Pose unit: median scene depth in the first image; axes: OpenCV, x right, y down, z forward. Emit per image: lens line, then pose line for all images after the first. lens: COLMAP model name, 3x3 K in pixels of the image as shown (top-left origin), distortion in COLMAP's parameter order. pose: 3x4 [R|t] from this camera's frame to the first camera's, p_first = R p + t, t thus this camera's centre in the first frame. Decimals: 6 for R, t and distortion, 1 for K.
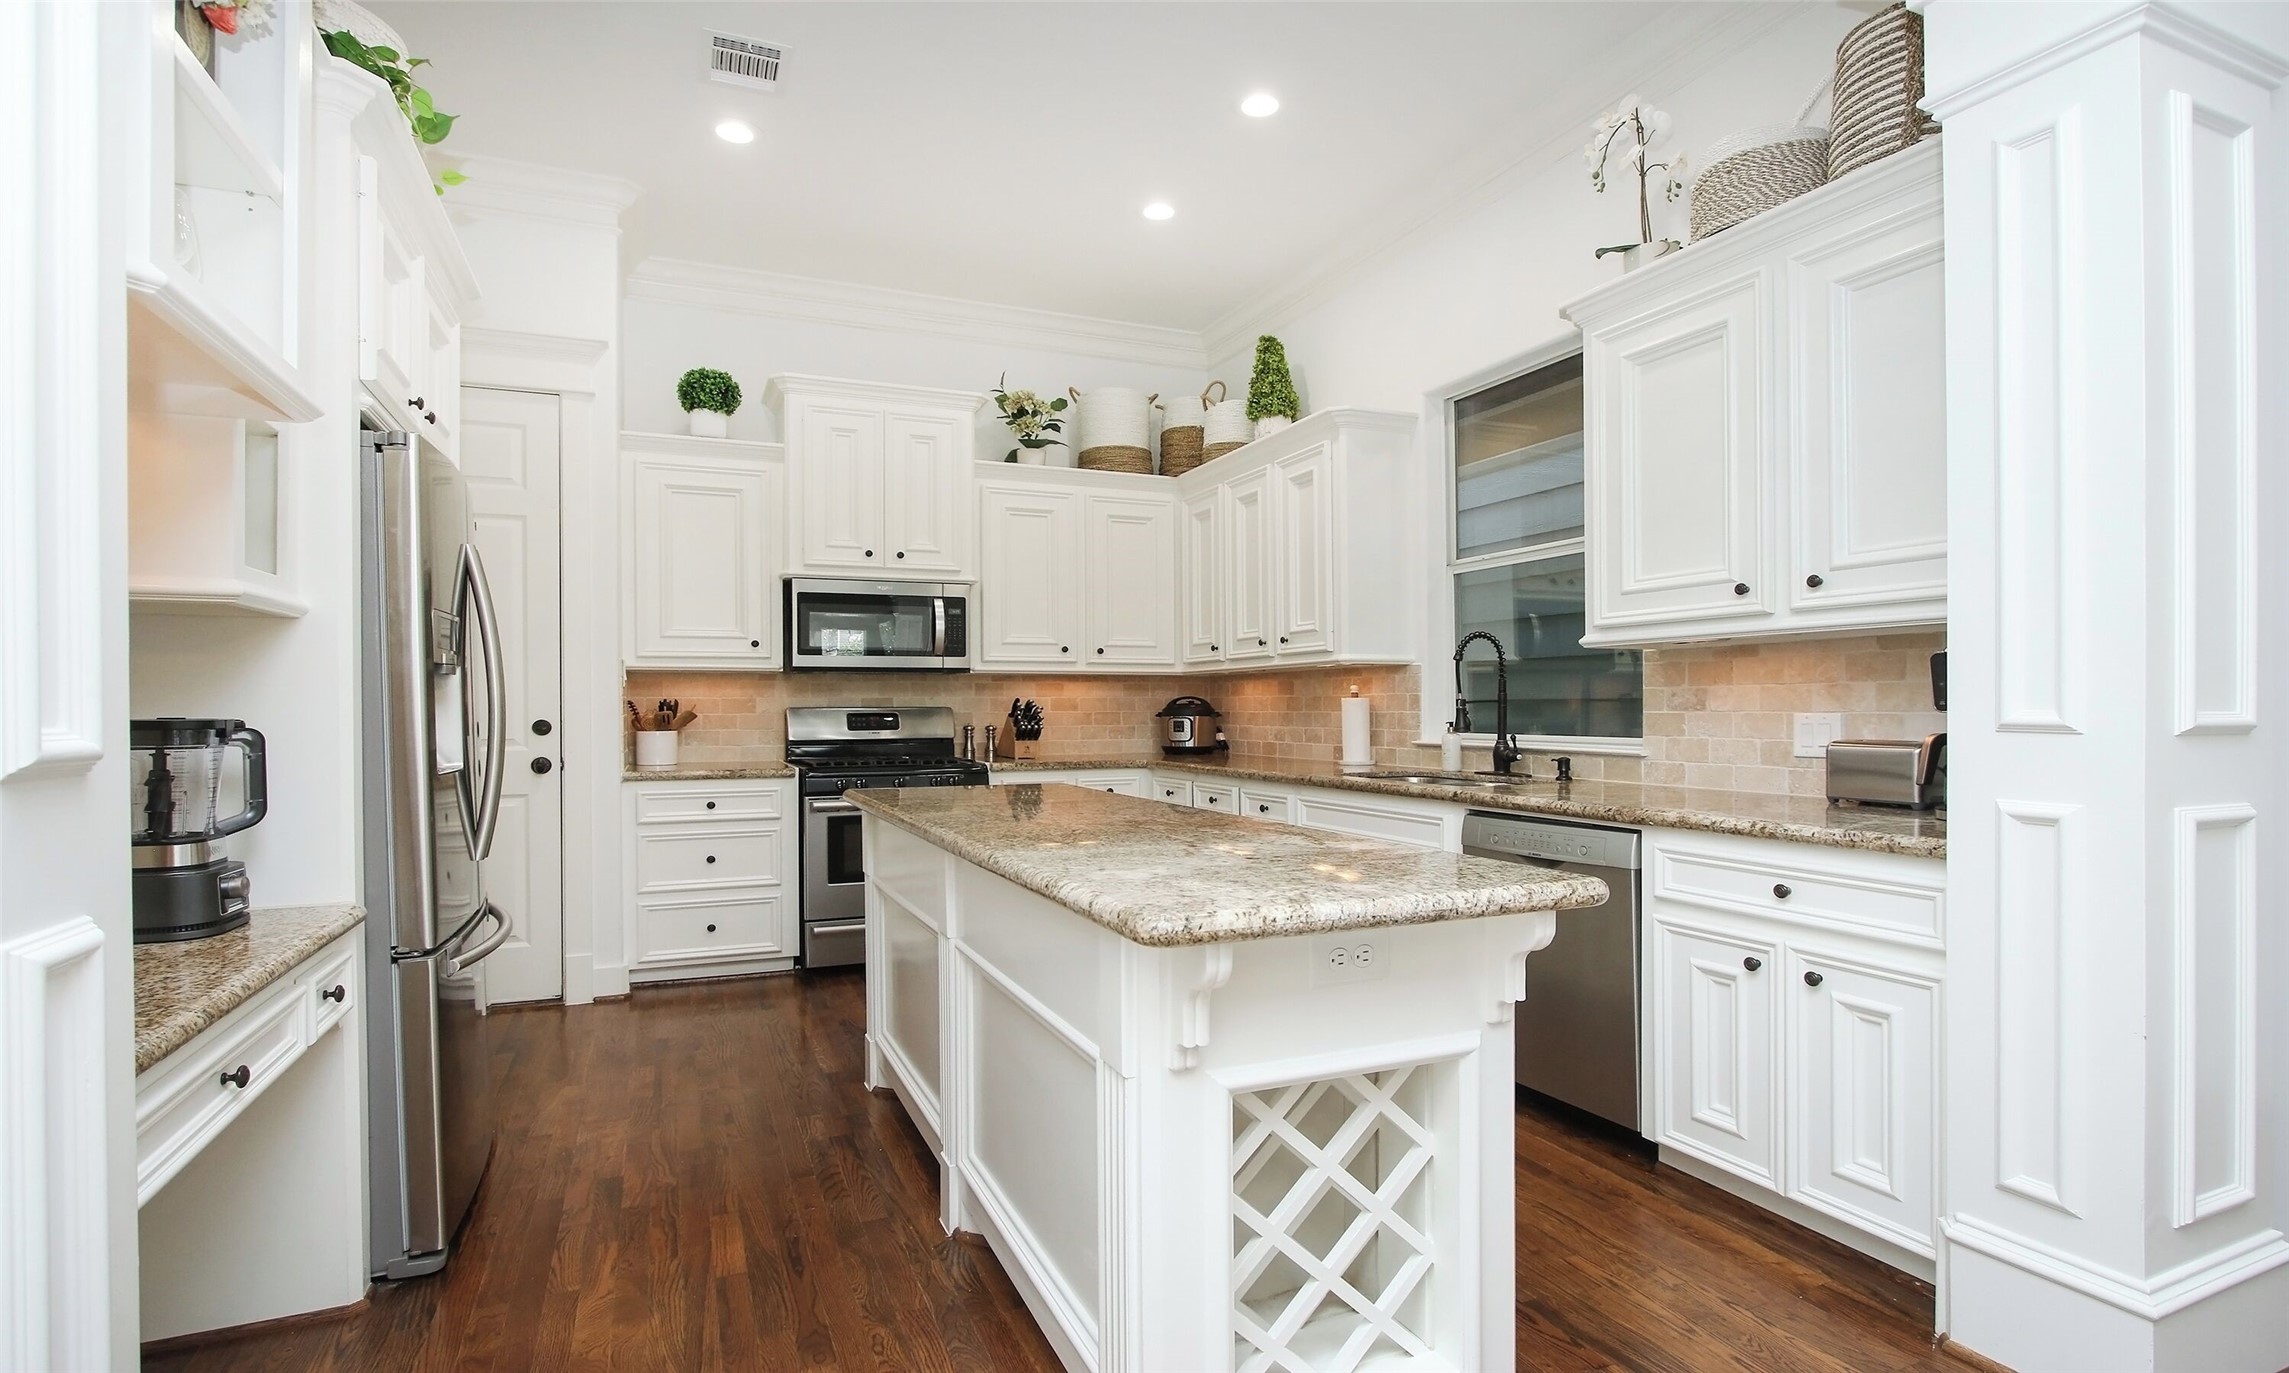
lens RADIAL K [[1071.9, 0, 1100.5], [0, 1071.9, 706.1], [0, 0, 1]] dist [-0.023207, 0.006374]
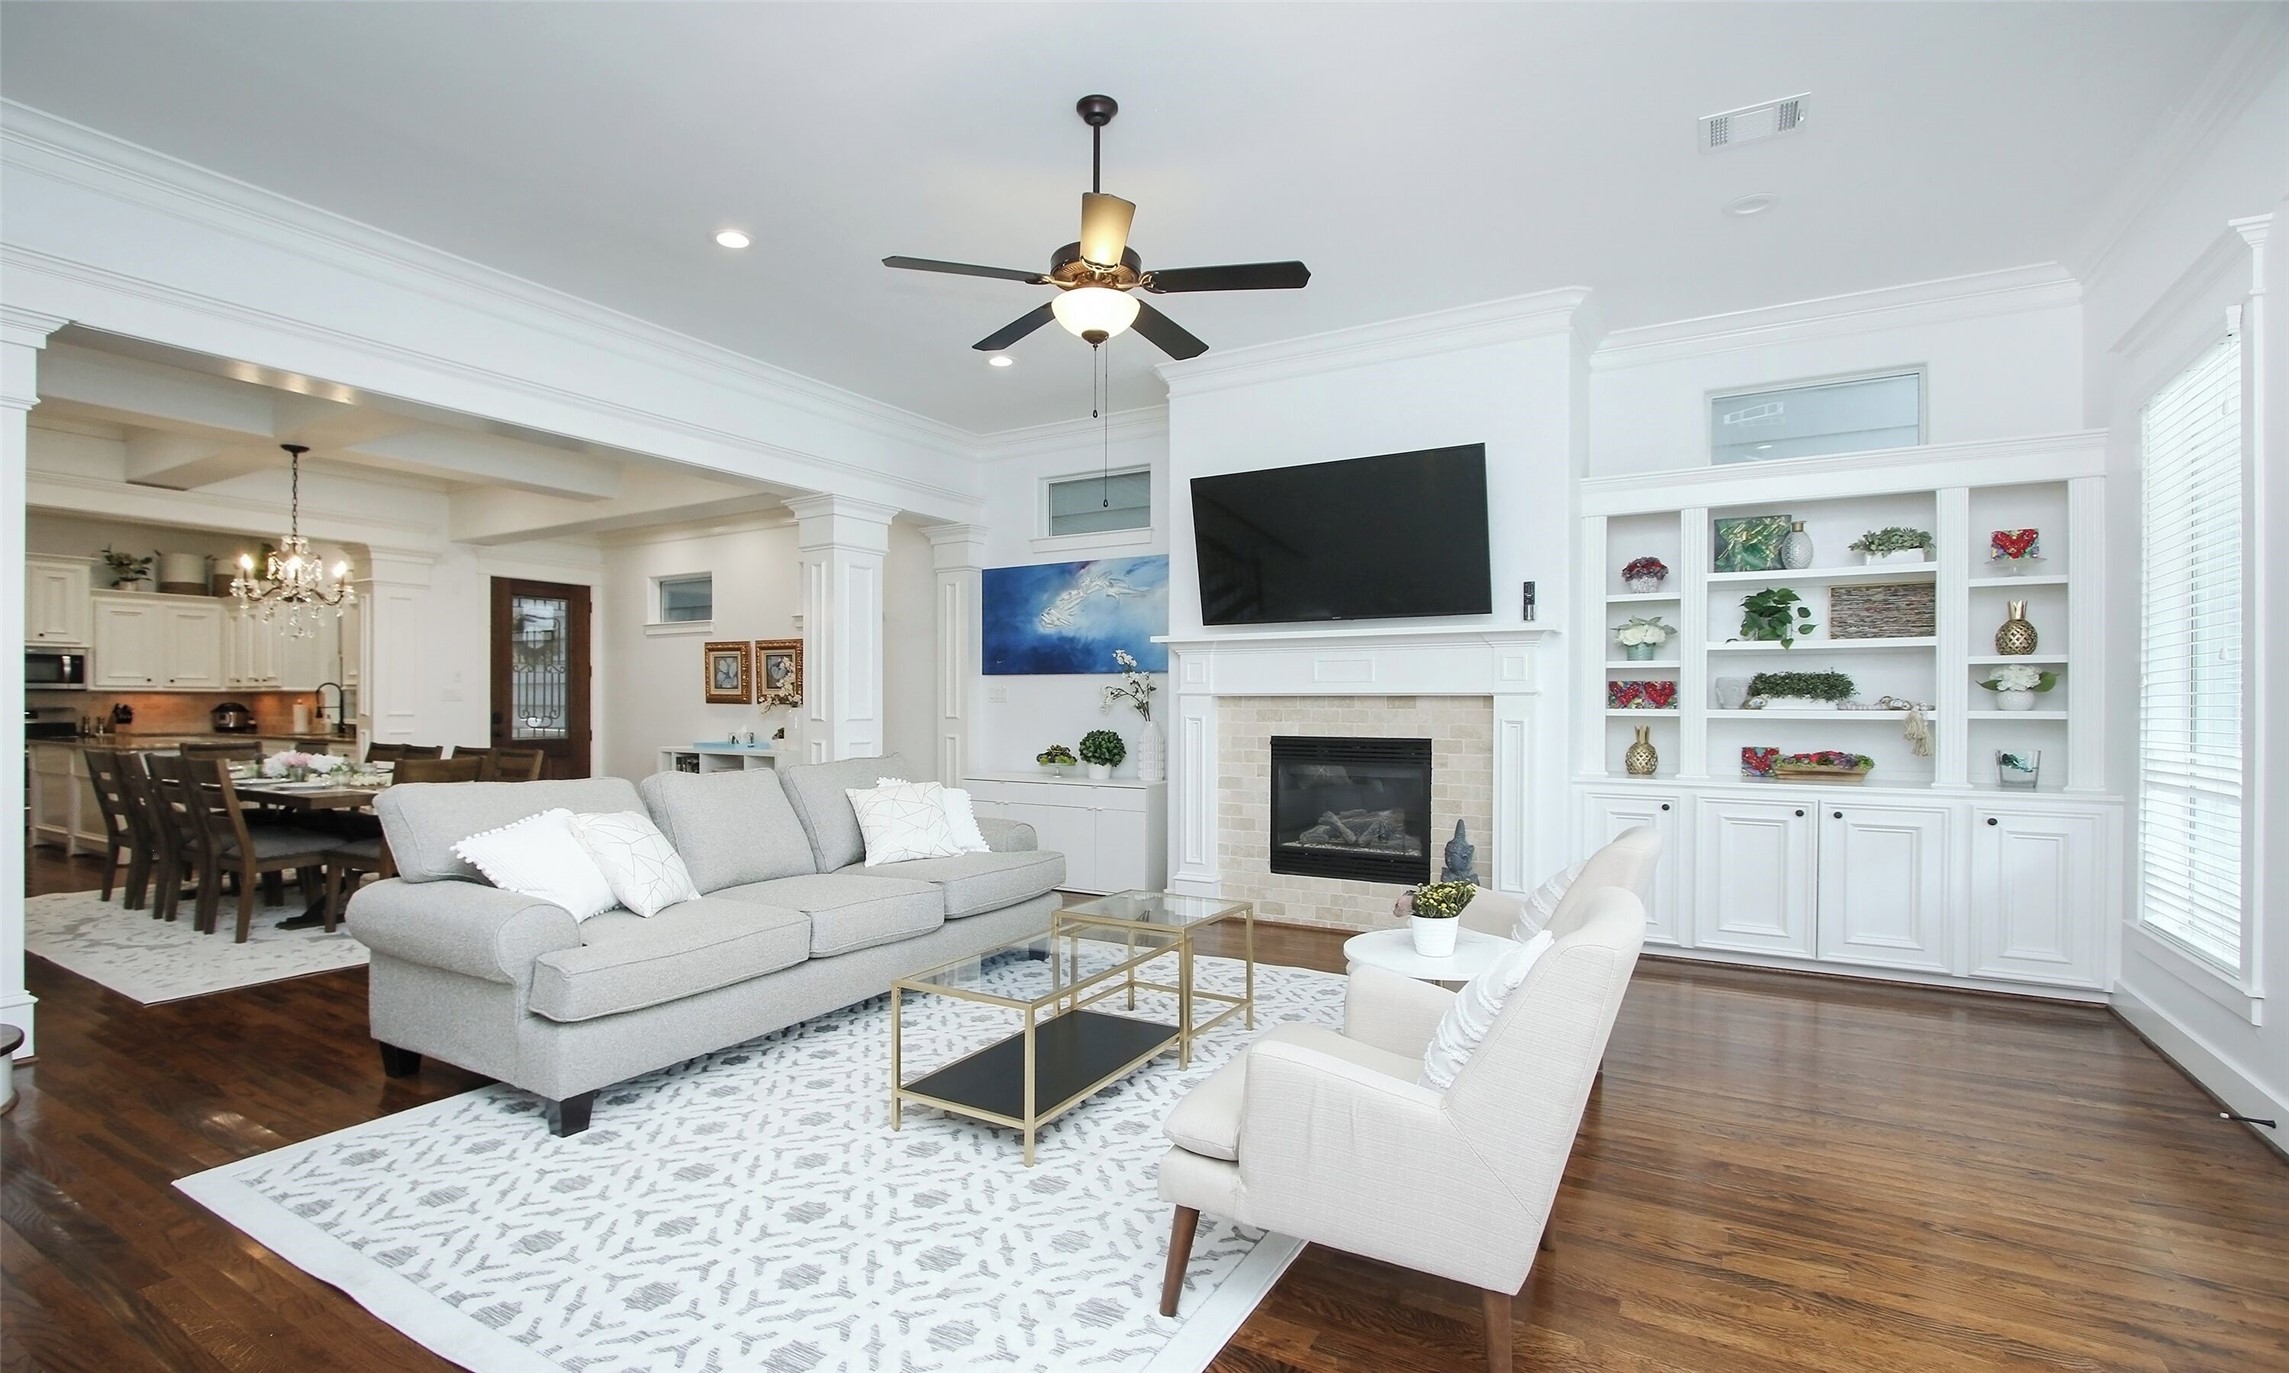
lens RADIAL K [[1071.9, 0, 1100.5], [0, 1071.9, 706.1], [0, 0, 1]] dist [-0.023207, 0.006374]
pose [[0.808909, 0.005667, 0.587907, 0.255081], [-0.009613, 0.999947, 0.003588, -0.027336], [-0.587856, -0.008554, 0.808921, -1.735633]]
